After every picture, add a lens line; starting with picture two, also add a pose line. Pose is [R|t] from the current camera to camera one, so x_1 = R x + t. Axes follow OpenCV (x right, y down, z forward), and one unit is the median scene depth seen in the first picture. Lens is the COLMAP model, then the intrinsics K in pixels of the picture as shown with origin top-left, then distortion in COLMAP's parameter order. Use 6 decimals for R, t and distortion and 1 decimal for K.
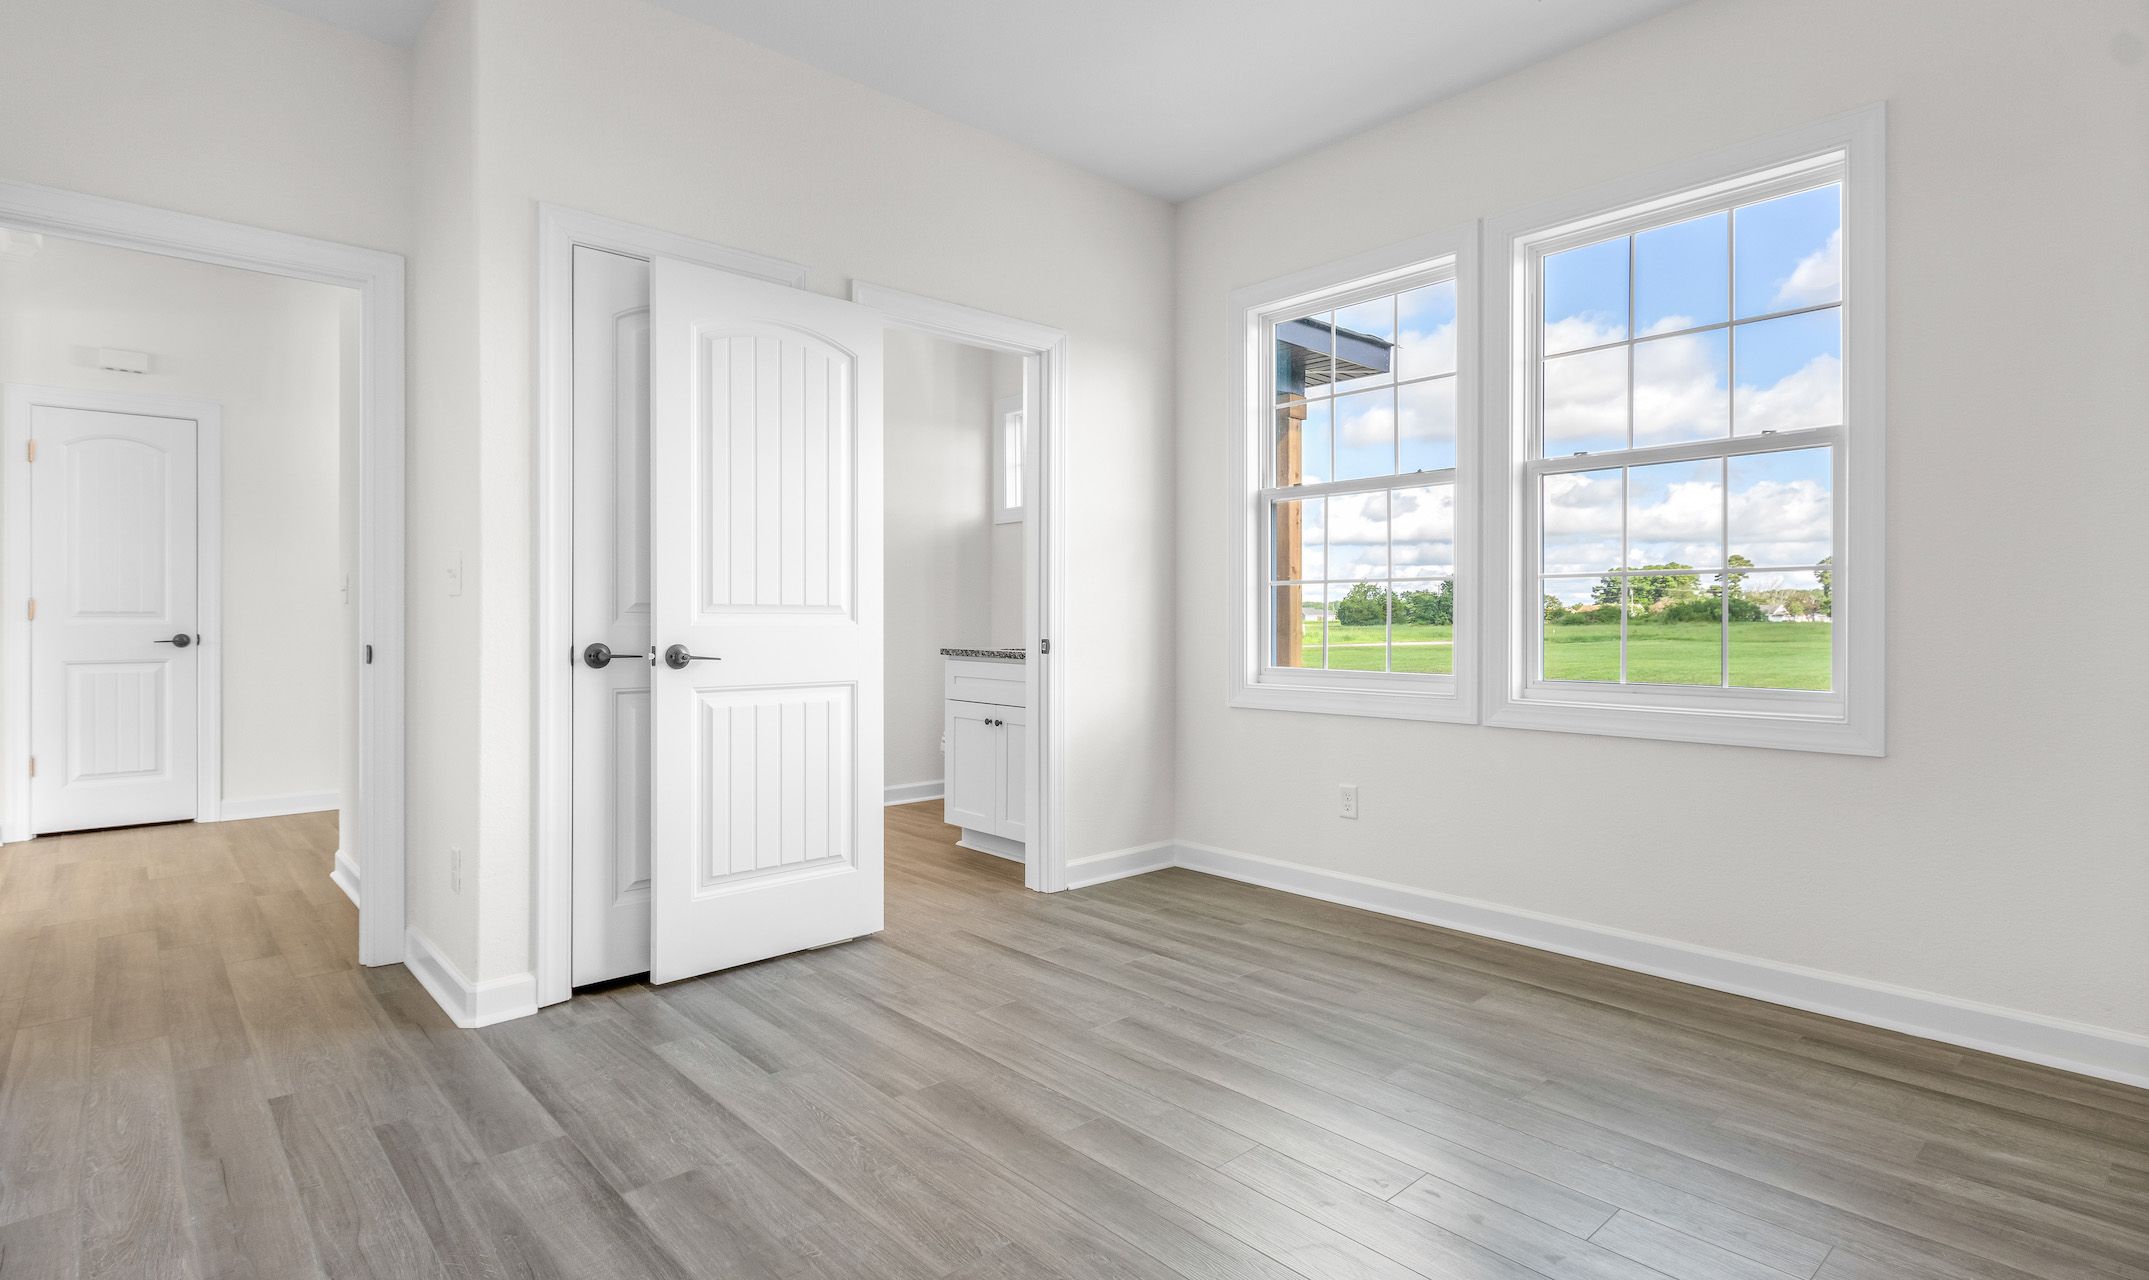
lens RADIAL K [[1059.4, 0, 1063.8], [0, 1059.4, 626.9], [0, 0, 1]] dist [-0.002384, -0.000546]
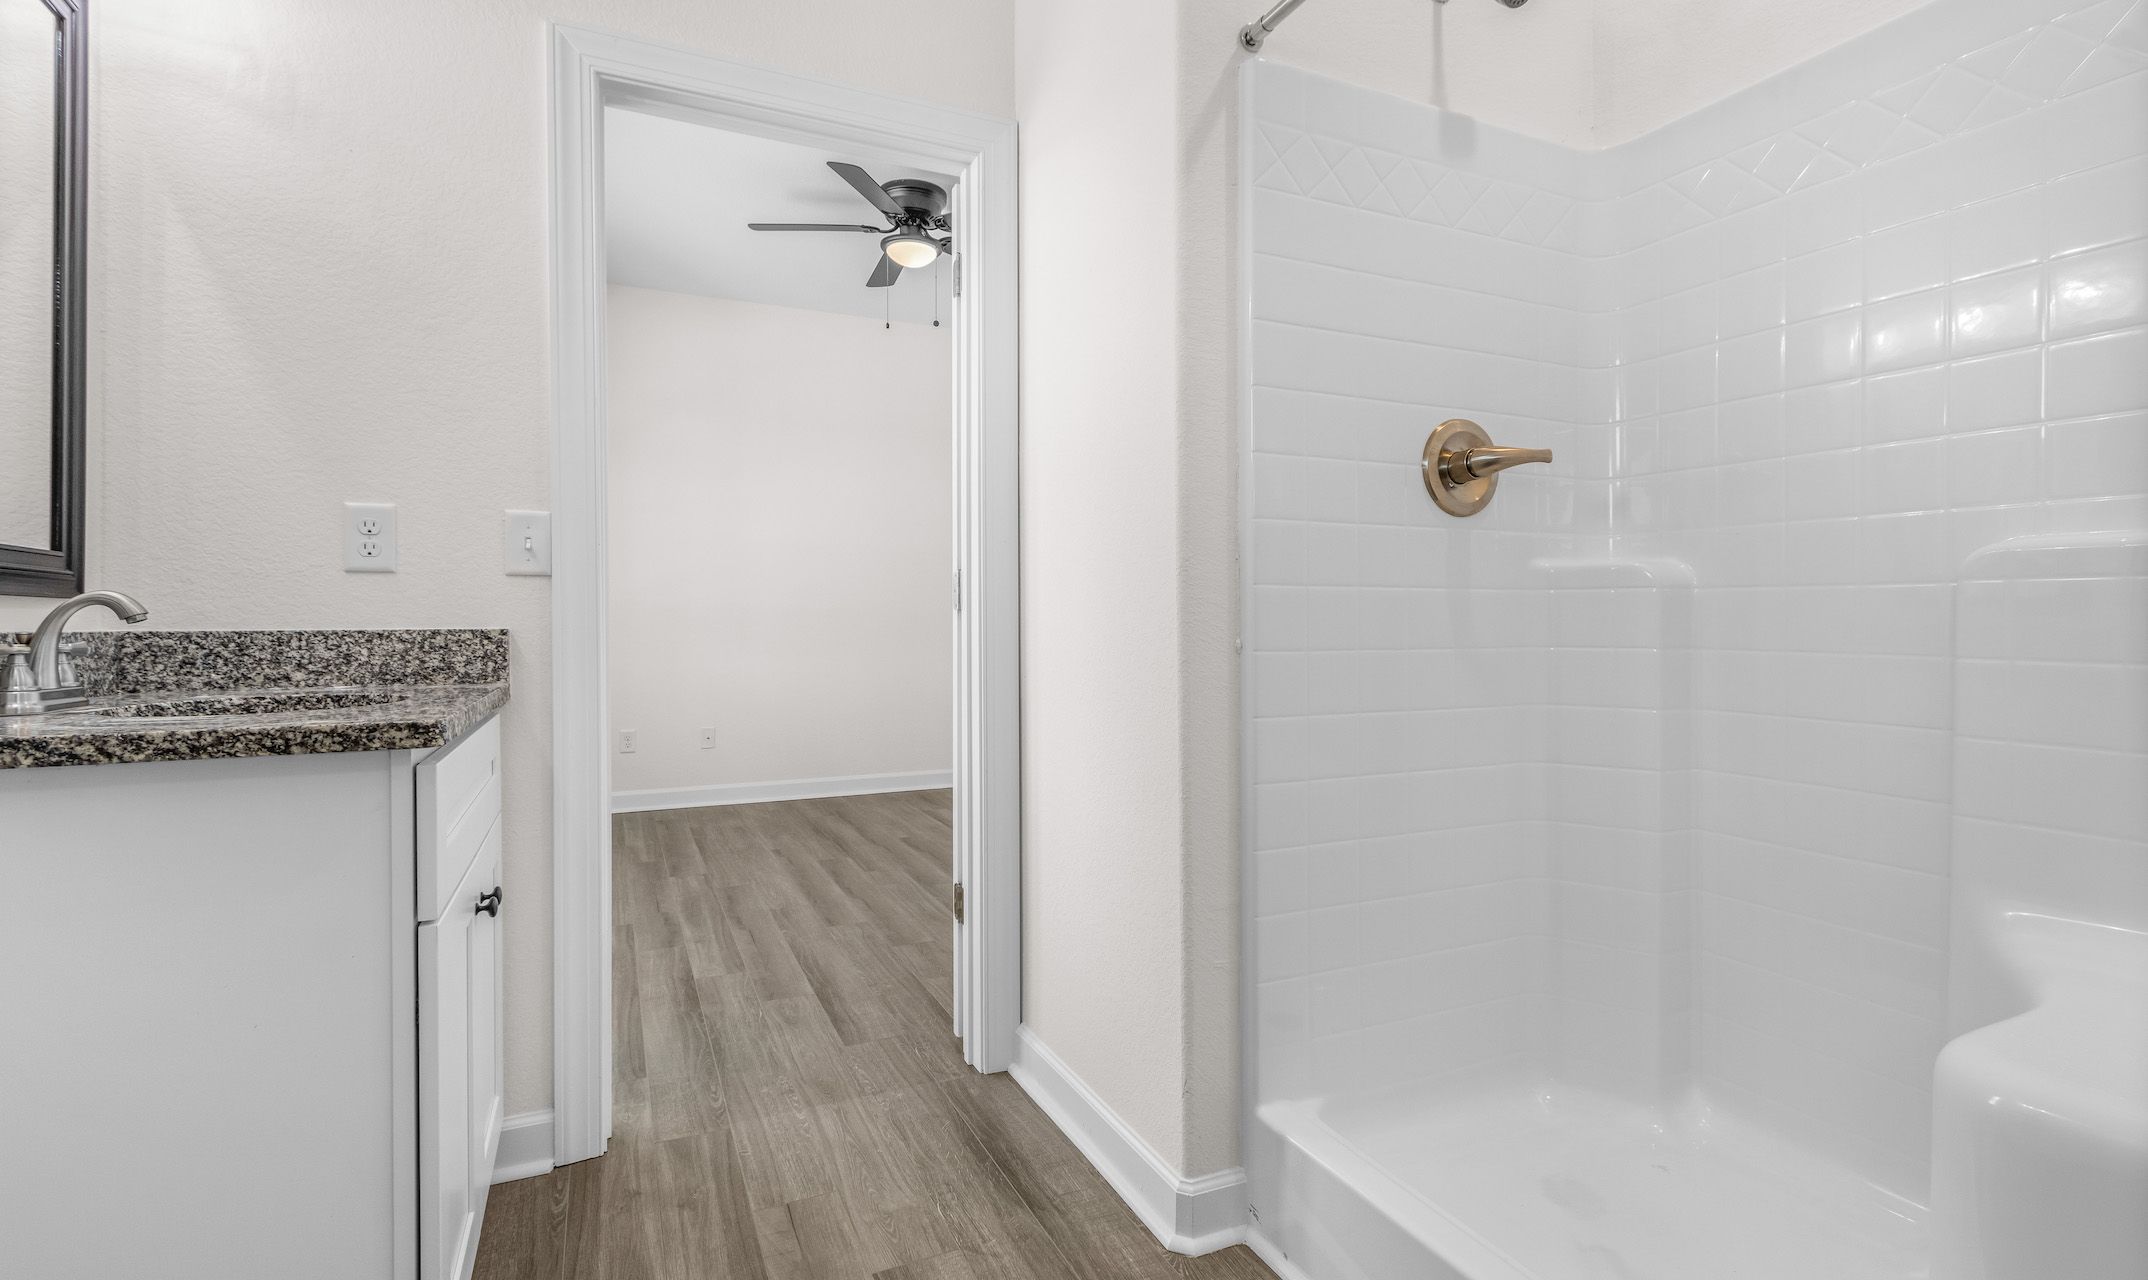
lens RADIAL K [[986.8, 0, 1066.6], [0, 986.8, 623.3], [0, 0, 1]] dist [0.001343, -0.000308]
pose [[-0.957324, -0.000761, 0.289016, -0.512992], [0.002188, 0.999949, 0.009878, -0.007801], [-0.289009, 0.010089, -0.957273, 1.881849]]
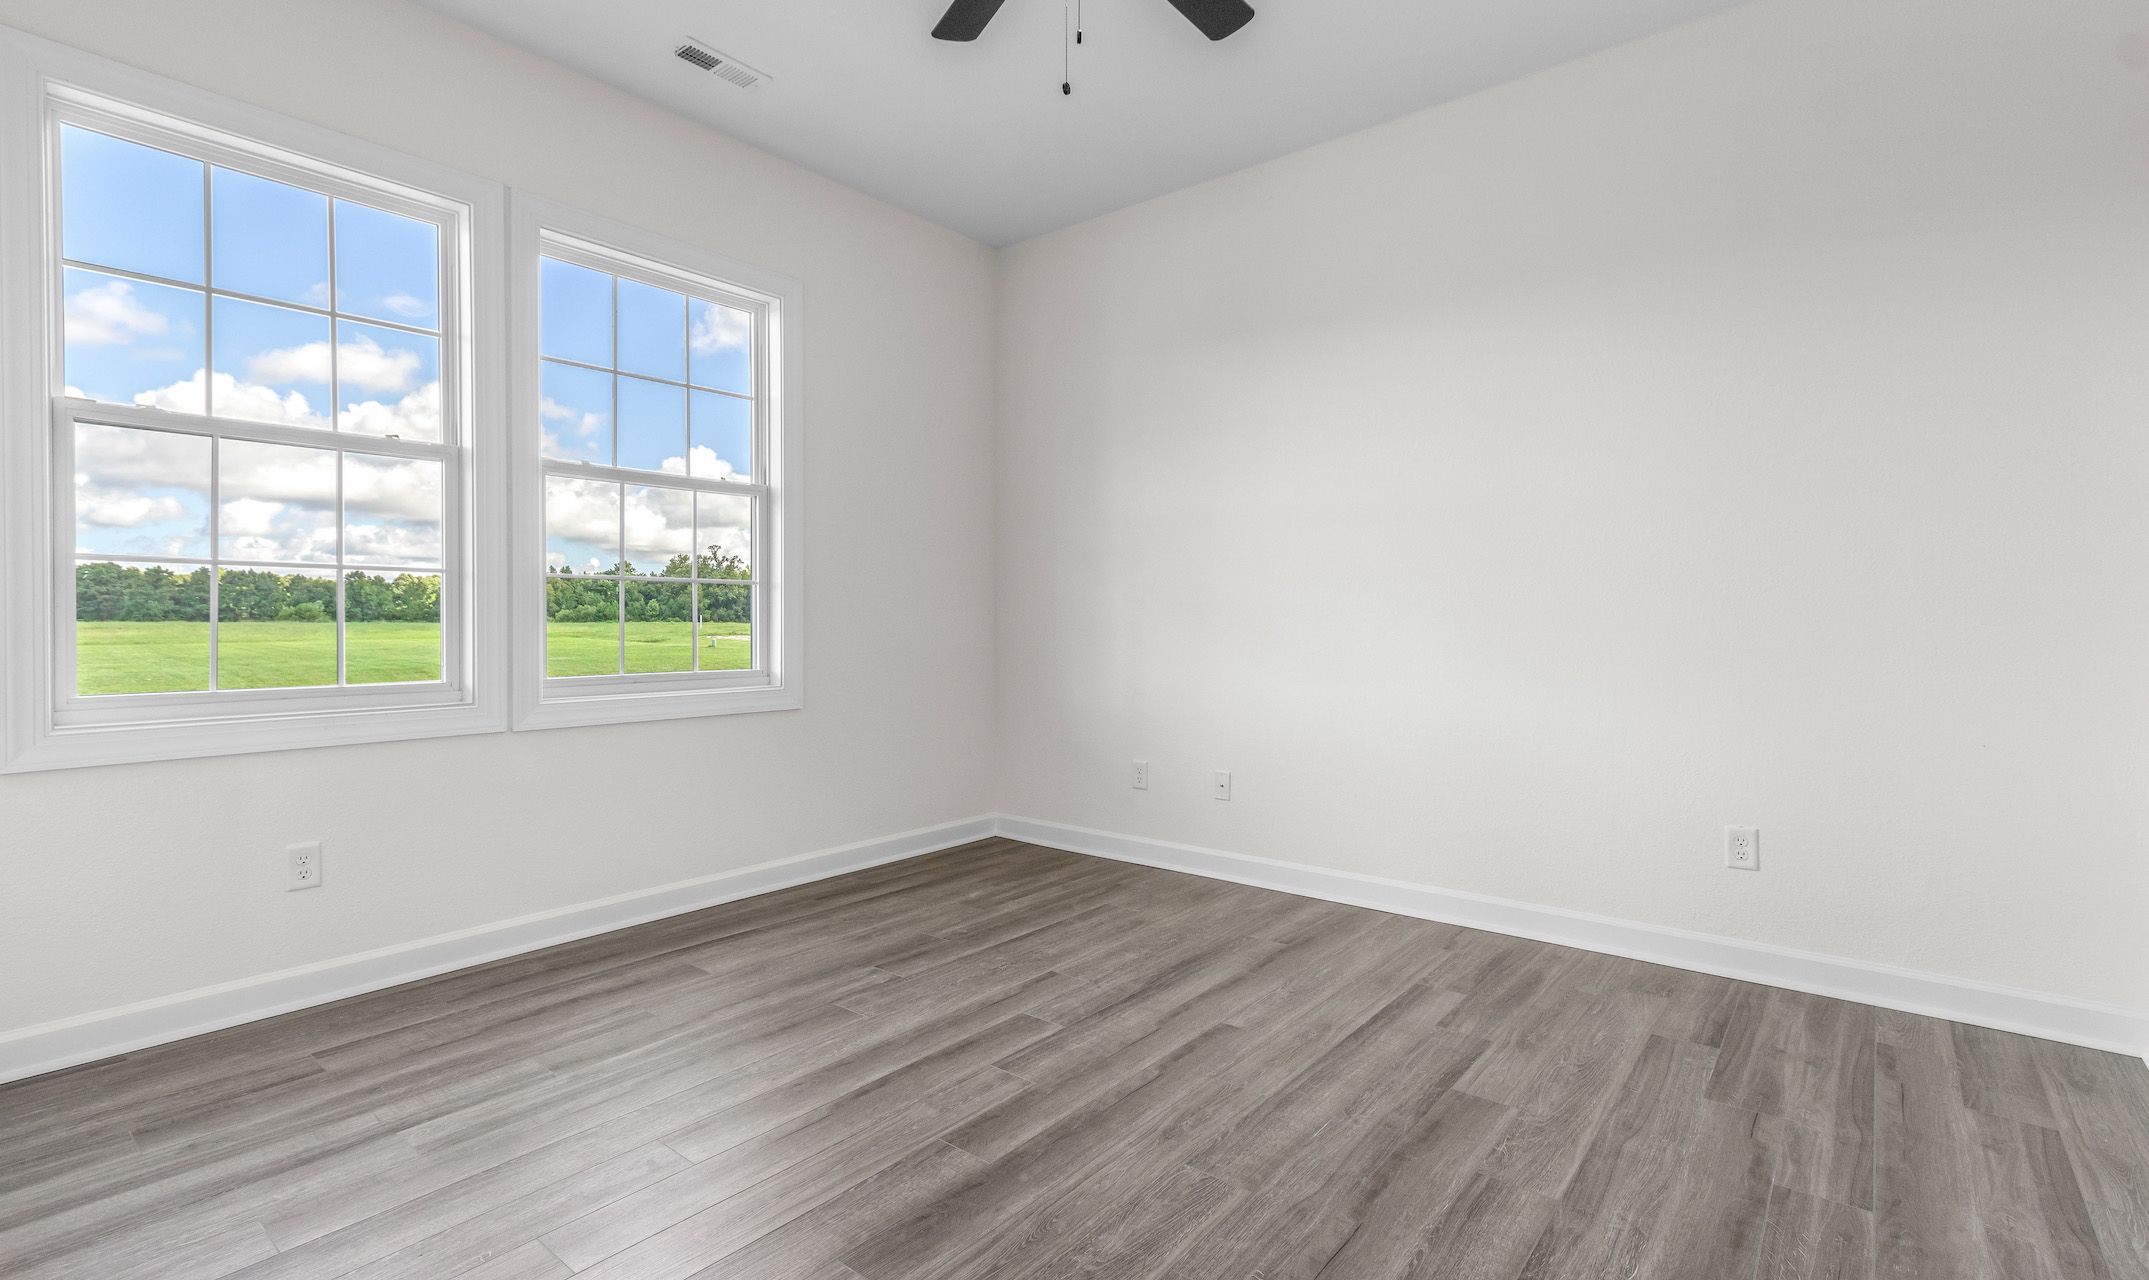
lens RADIAL K [[987.2, 0, 1067.1], [0, 987.2, 623.3], [0, 0, 1]] dist [0.001343, -0.000308]
pose [[-0.154063, -0.005076, 0.988048, -0.629383], [0.006051, 0.999963, 0.006081, -0.005907], [-0.988042, 0.006916, -0.154027, 0.748838]]
